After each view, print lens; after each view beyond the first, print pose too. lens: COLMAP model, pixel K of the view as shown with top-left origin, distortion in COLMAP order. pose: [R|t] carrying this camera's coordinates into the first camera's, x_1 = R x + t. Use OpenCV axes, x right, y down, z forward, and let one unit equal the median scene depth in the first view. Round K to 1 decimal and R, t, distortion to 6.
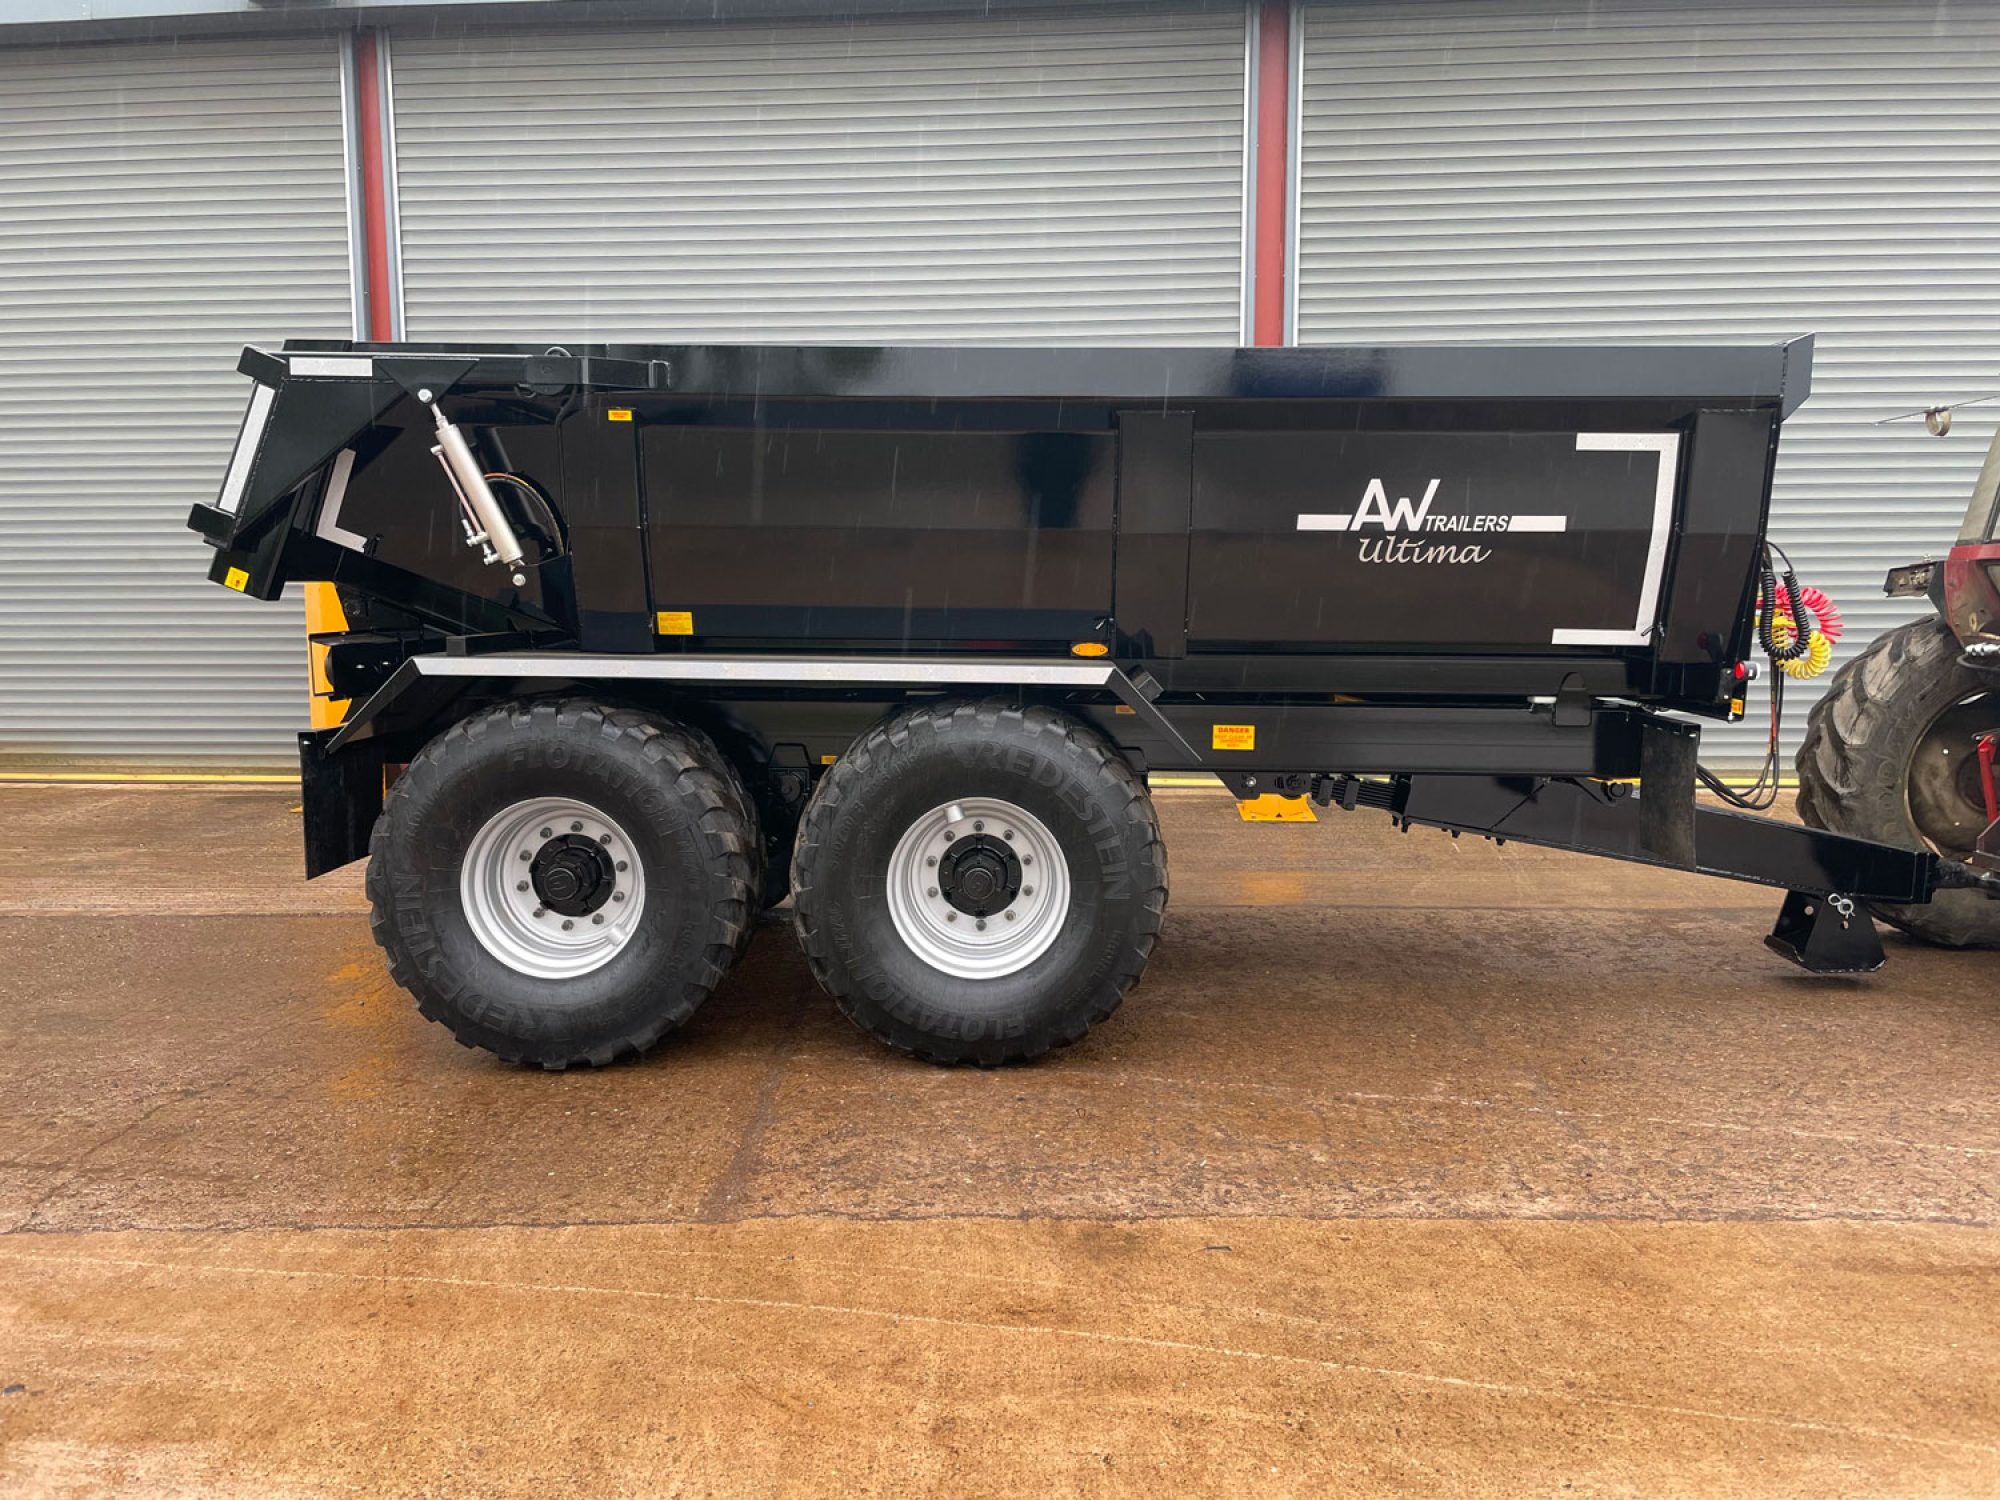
lens RADIAL K [[1514.2, 0, 1000.0], [0, 1514.2, 750.0], [0, 0, 1]] dist [0.095802, -0.139156]
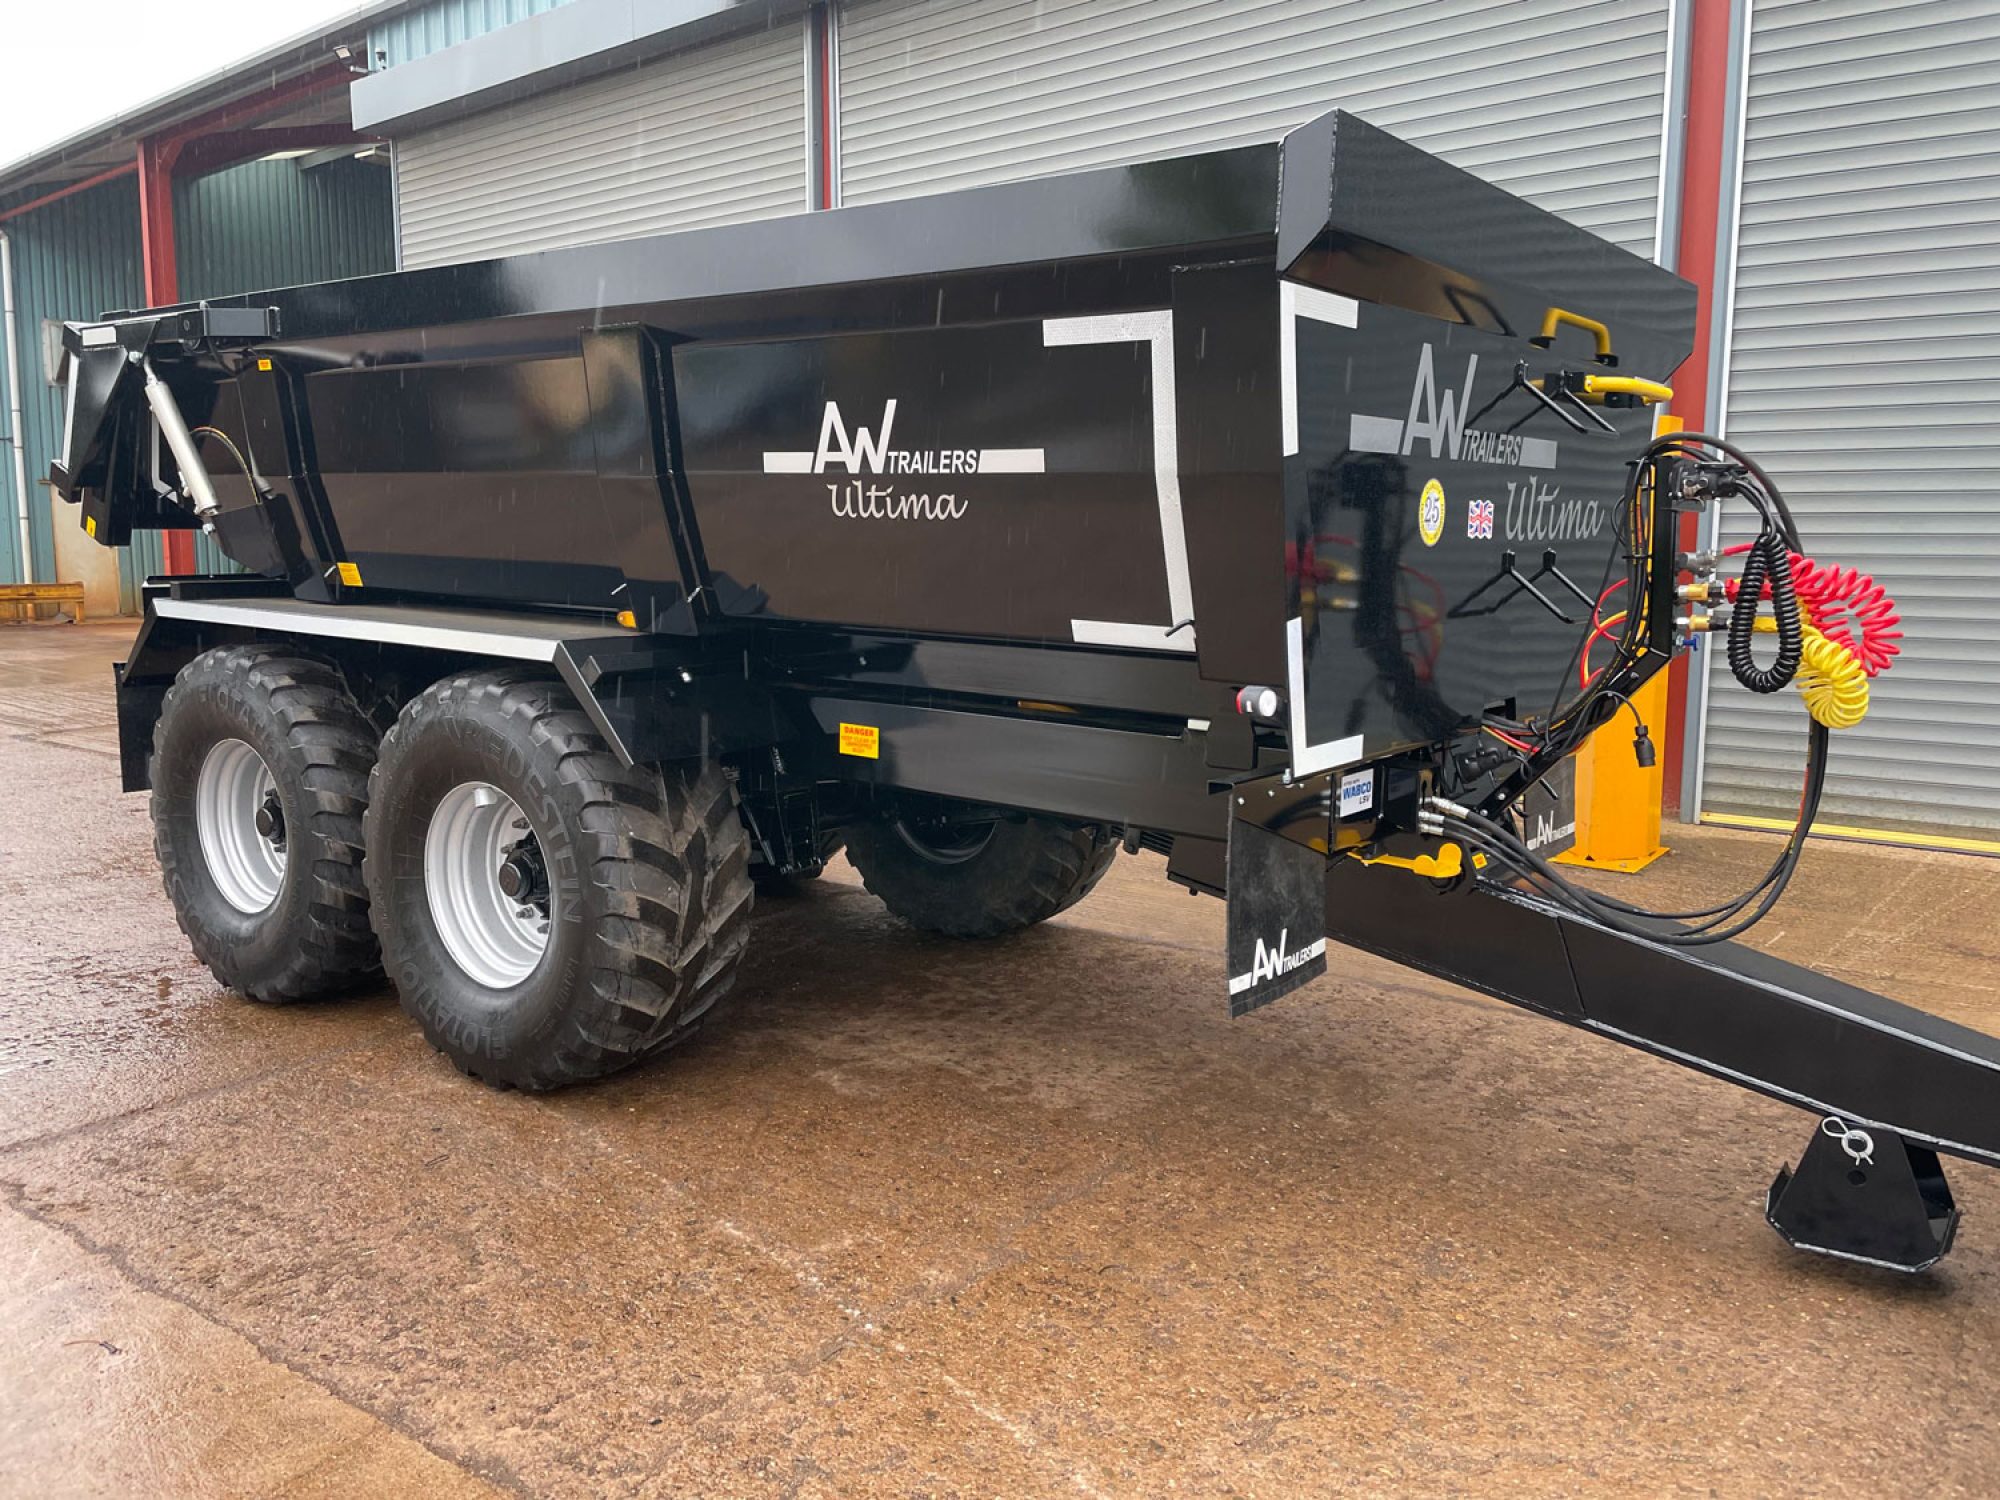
lens RADIAL K [[1514.2, 0, 1000.0], [0, 1514.2, 750.0], [0, 0, 1]] dist [0.095802, -0.139156]
pose [[0.811958, 0.091701, -0.576468, 0.739011], [-0.072498, 0.995779, 0.056288, -0.058813], [0.579197, -0.003911, 0.815179, 0.452293]]
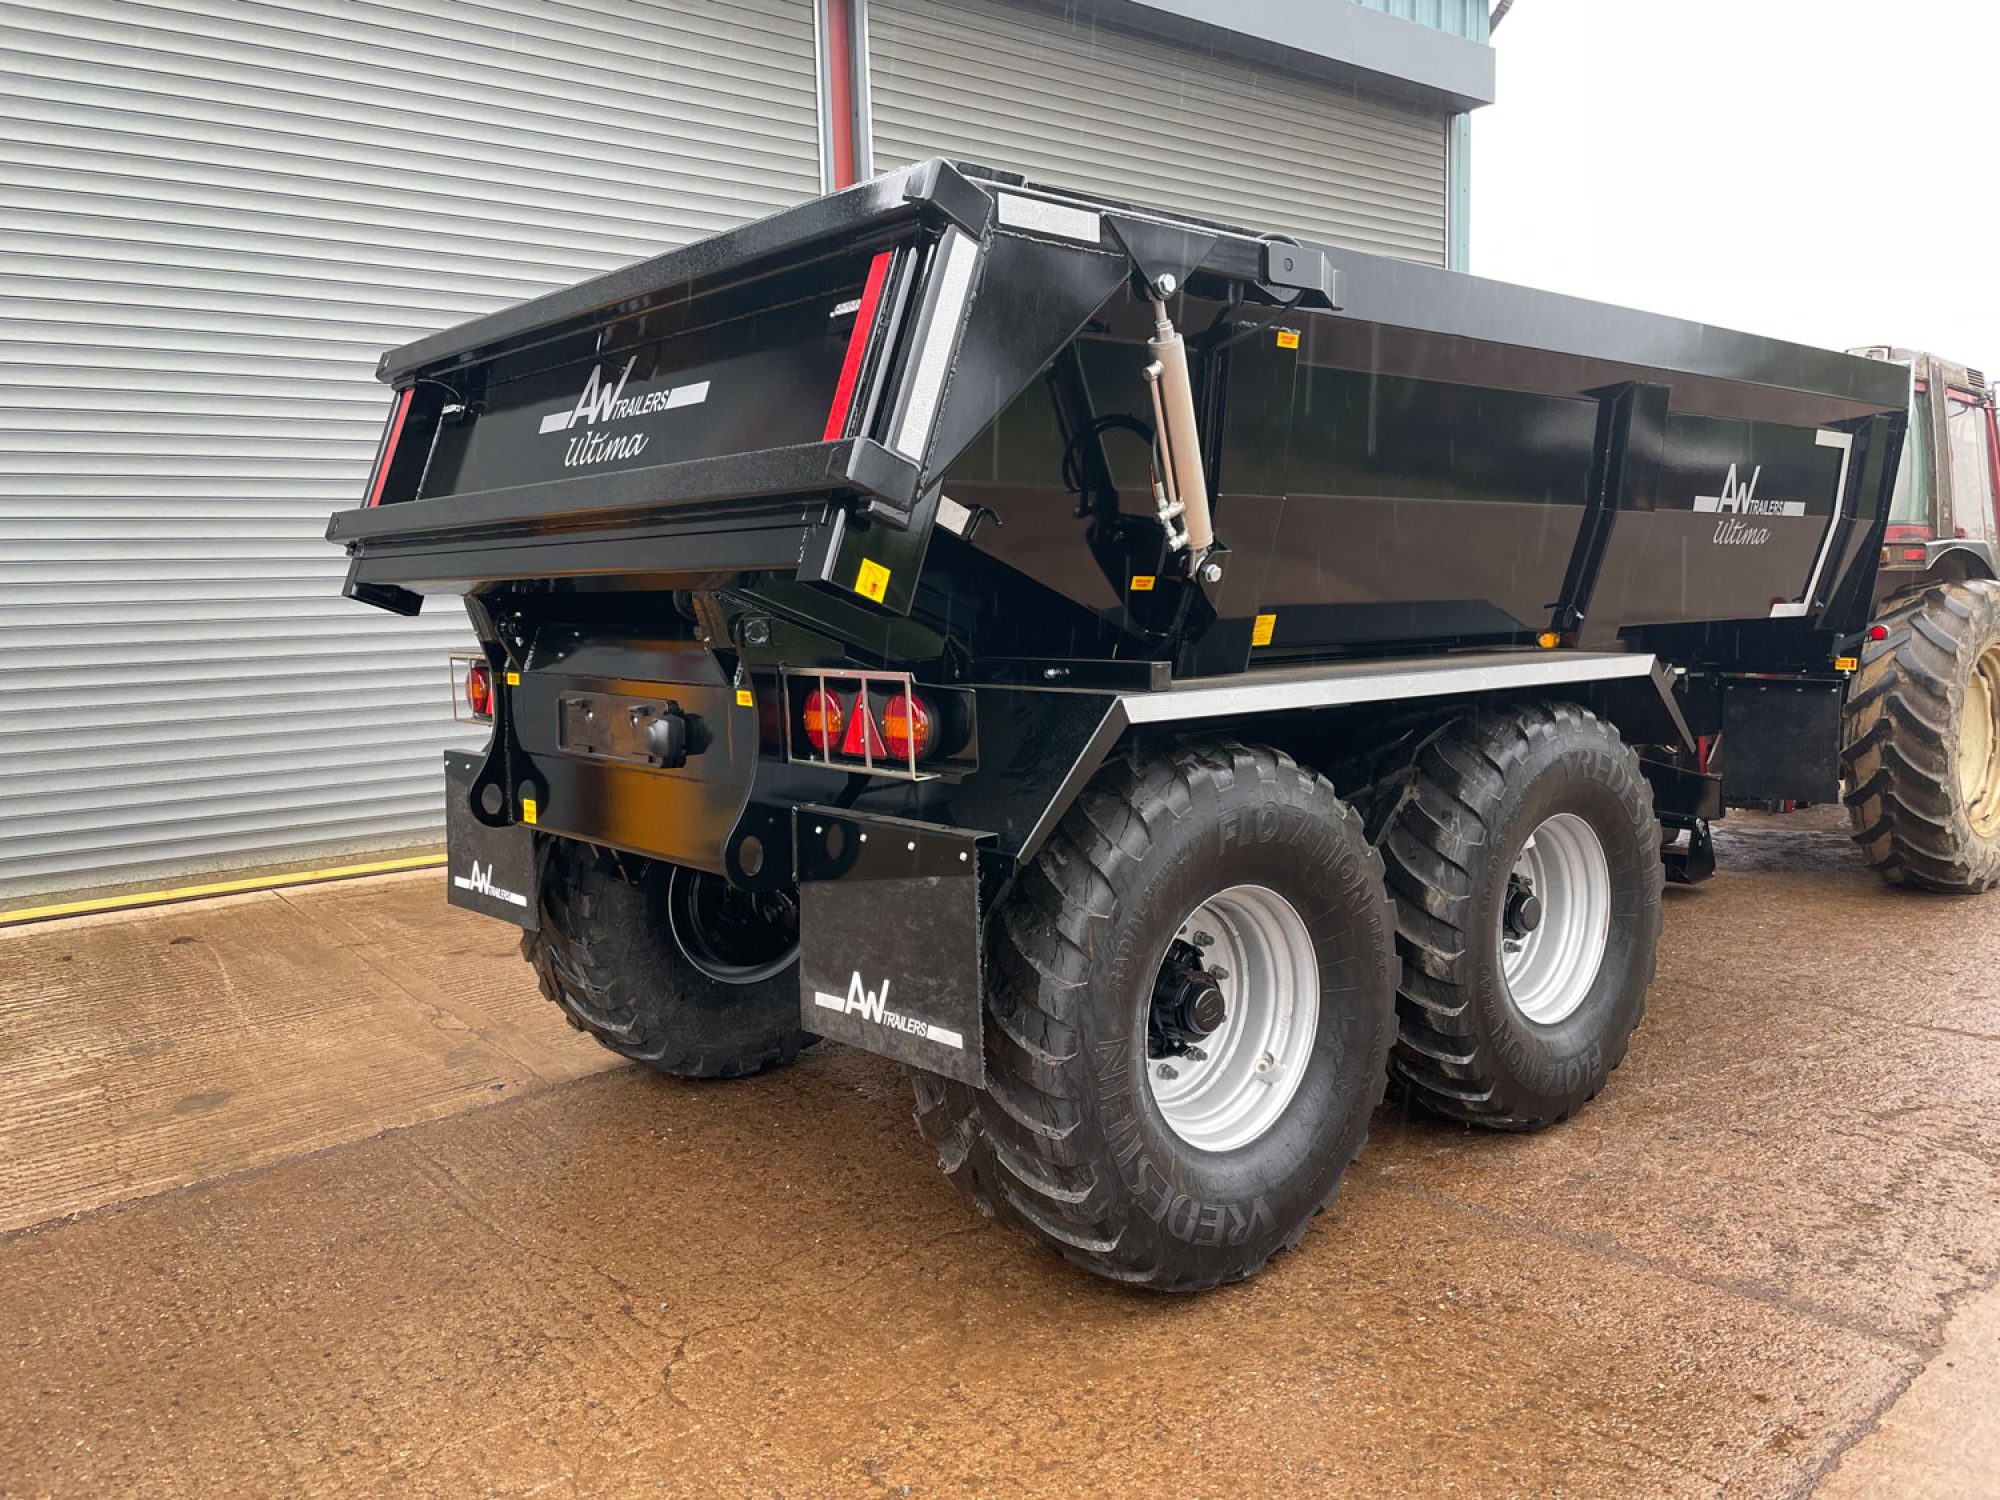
lens RADIAL K [[1514.2, 0, 1000.0], [0, 1514.2, 750.0], [0, 0, 1]] dist [0.095802, -0.139156]
pose [[0.736206, -0.090073, 0.670737, -0.836709], [0.096937, 0.994919, 0.027208, -0.060246], [-0.669779, 0.044988, 0.741196, 0.563782]]
